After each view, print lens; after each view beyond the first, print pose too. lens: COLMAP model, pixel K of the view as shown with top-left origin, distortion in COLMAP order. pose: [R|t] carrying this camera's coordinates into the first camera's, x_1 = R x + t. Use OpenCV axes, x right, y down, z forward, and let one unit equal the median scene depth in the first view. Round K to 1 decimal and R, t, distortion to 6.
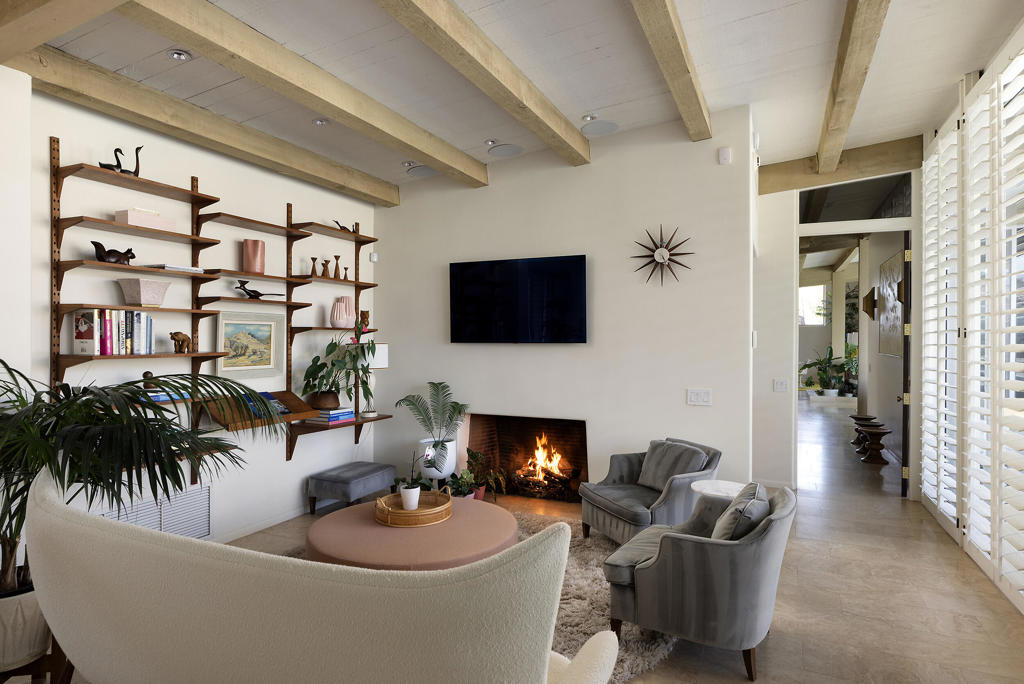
lens RADIAL K [[571.4, 0, 510.4], [0, 571.4, 341.5], [0, 0, 1]] dist [0.003265, 0.001091]
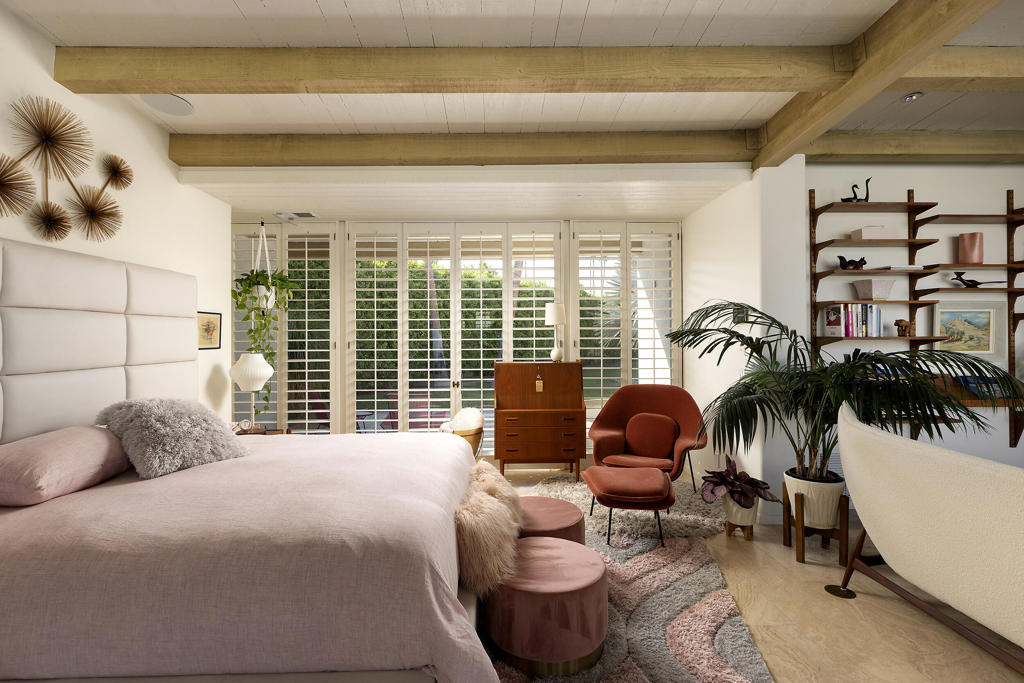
lens RADIAL K [[492.6, 0, 512.9], [0, 492.6, 333.1], [0, 0, 1]] dist [-0.001782, 0.000142]
pose [[0.440625, -0.006680, -0.897667, 0.000385], [0.001433, 0.999976, -0.006737, 0.019165], [0.897690, 0.001682, 0.440624, -0.222773]]
